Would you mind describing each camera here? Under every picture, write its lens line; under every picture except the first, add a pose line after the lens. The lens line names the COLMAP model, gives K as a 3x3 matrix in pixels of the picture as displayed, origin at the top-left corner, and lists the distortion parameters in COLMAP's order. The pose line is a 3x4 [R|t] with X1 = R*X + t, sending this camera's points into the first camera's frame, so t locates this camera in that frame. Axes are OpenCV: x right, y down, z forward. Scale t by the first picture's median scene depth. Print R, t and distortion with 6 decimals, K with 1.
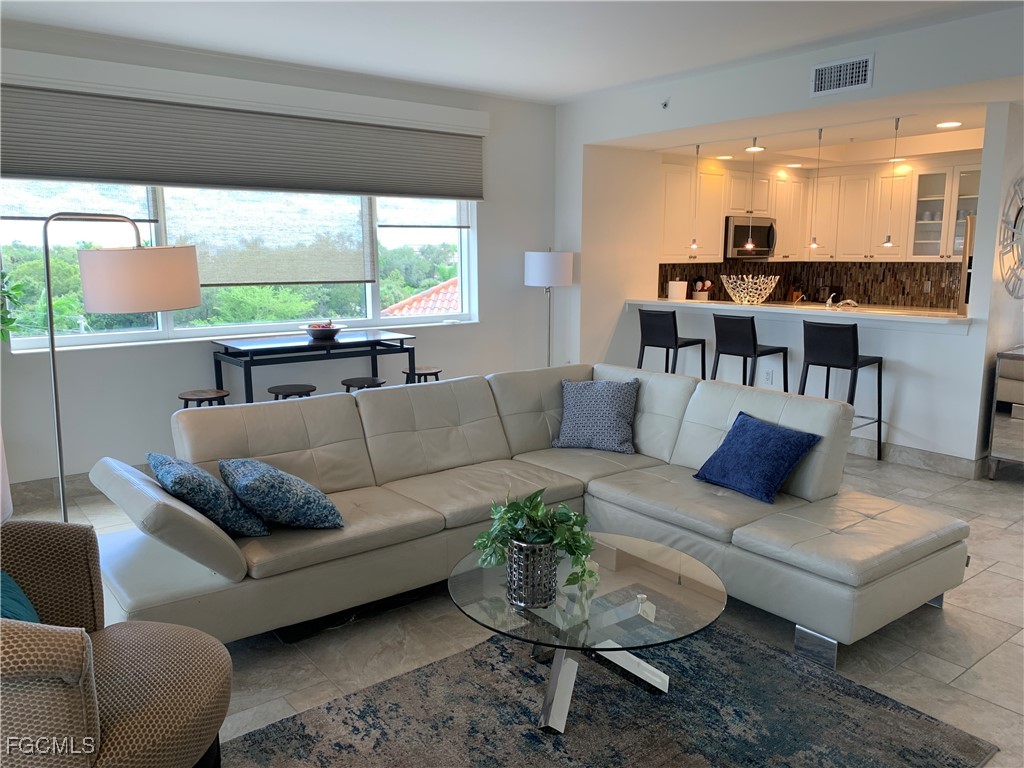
lens RADIAL K [[785.0, 0, 515.7], [0, 785.0, 385.7], [0, 0, 1]] dist [0.000312, -0.001998]
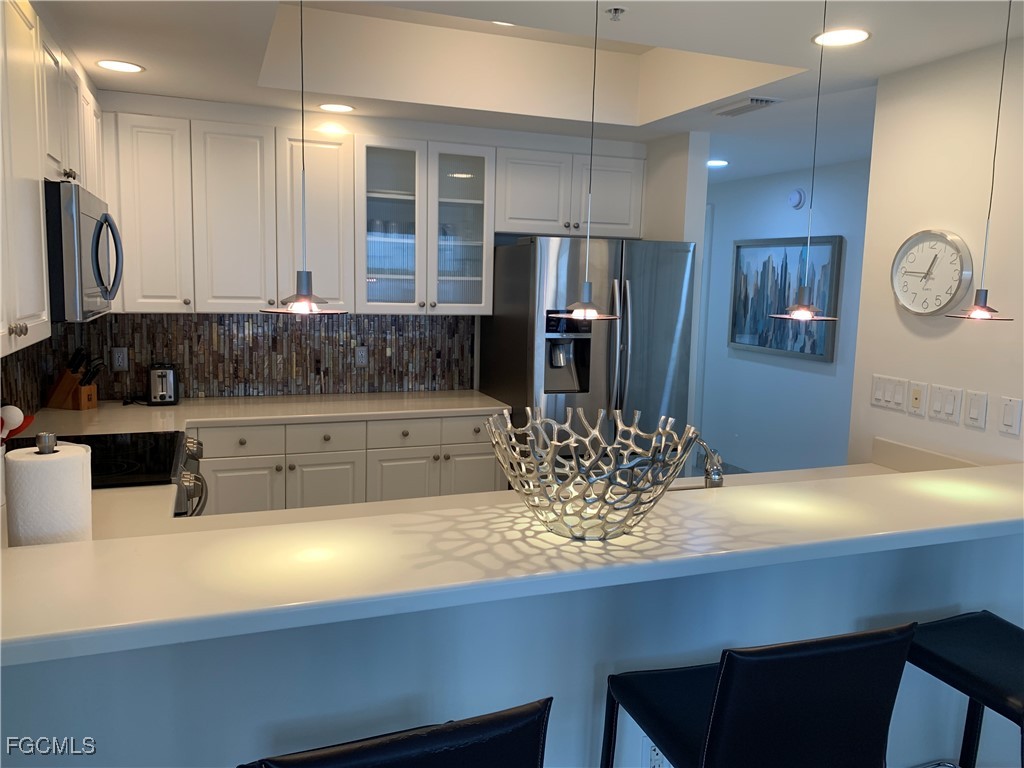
lens RADIAL K [[785.0, 0, 515.7], [0, 785.0, 385.7], [0, 0, 1]] dist [0.000312, -0.001998]
pose [[0.300550, -0.119112, 0.946299, 0.035724], [0.130205, 0.988006, 0.083008, -0.140635], [-0.944837, 0.098265, 0.312454, 0.745514]]
